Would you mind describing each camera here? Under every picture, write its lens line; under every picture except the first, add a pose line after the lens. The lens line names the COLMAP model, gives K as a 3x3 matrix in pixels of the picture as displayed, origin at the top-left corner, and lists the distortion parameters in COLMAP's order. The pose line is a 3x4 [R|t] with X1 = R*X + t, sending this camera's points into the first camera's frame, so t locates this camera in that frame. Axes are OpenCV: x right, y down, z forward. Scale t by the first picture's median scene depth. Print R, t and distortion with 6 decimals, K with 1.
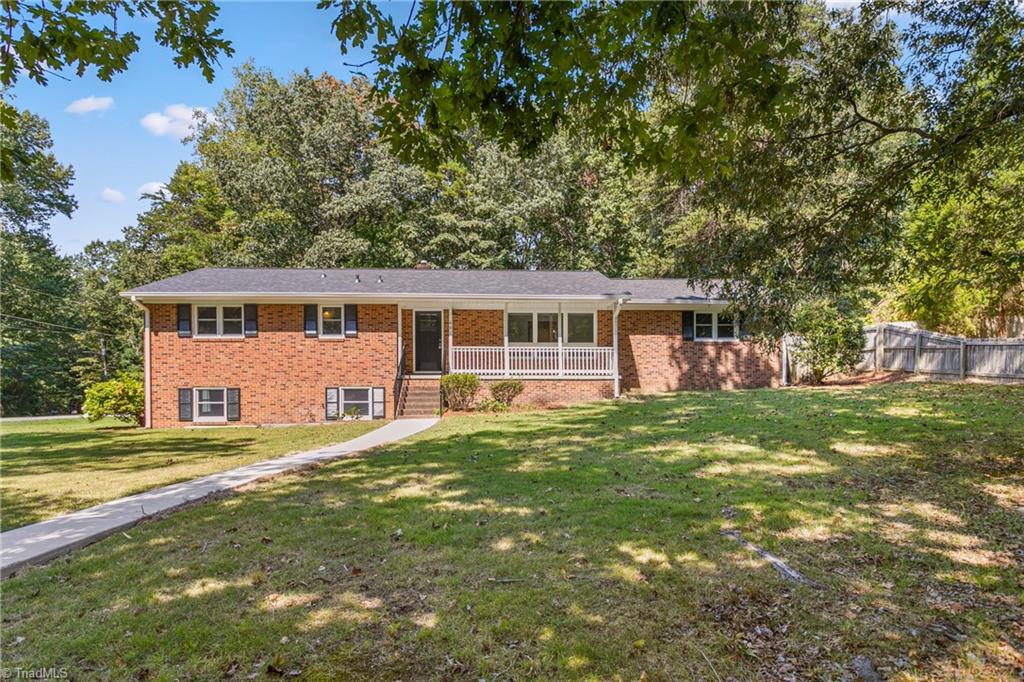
lens RADIAL K [[556.4, 0, 524.2], [0, 556.4, 375.1], [0, 0, 1]] dist [-0.008992, -0.000171]
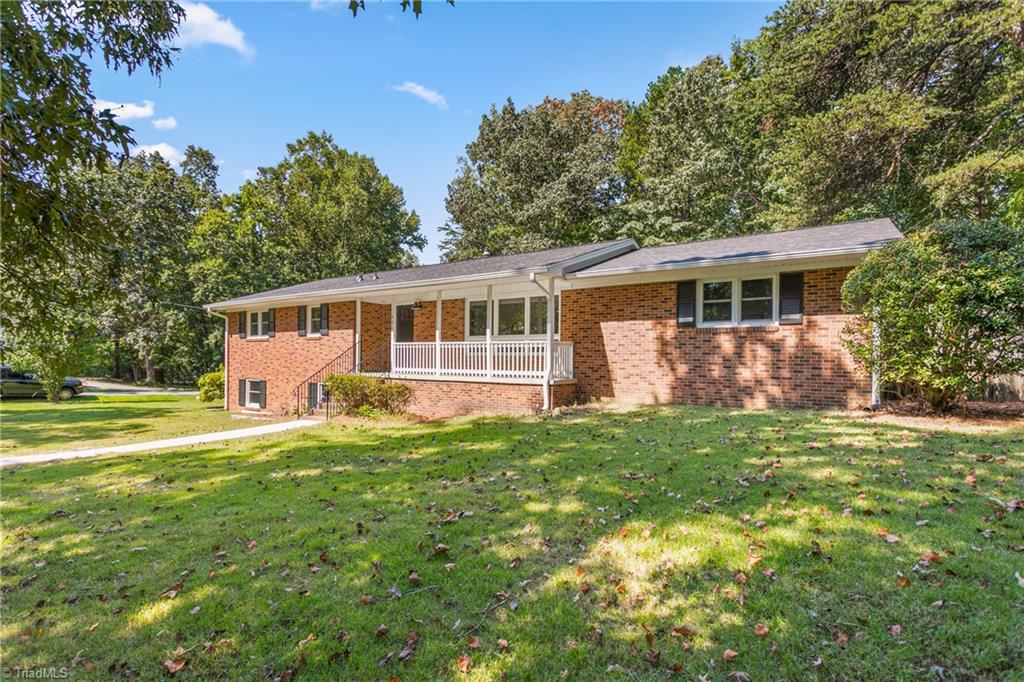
lens RADIAL K [[489.5, 0, 510.9], [0, 489.5, 349.0], [0, 0, 1]] dist [0.000428, -0.000158]
pose [[0.804679, -0.005484, -0.593685, 0.468558], [-0.008638, 0.999743, -0.020943, -0.023835], [0.593648, 0.021981, 0.804425, 0.431494]]
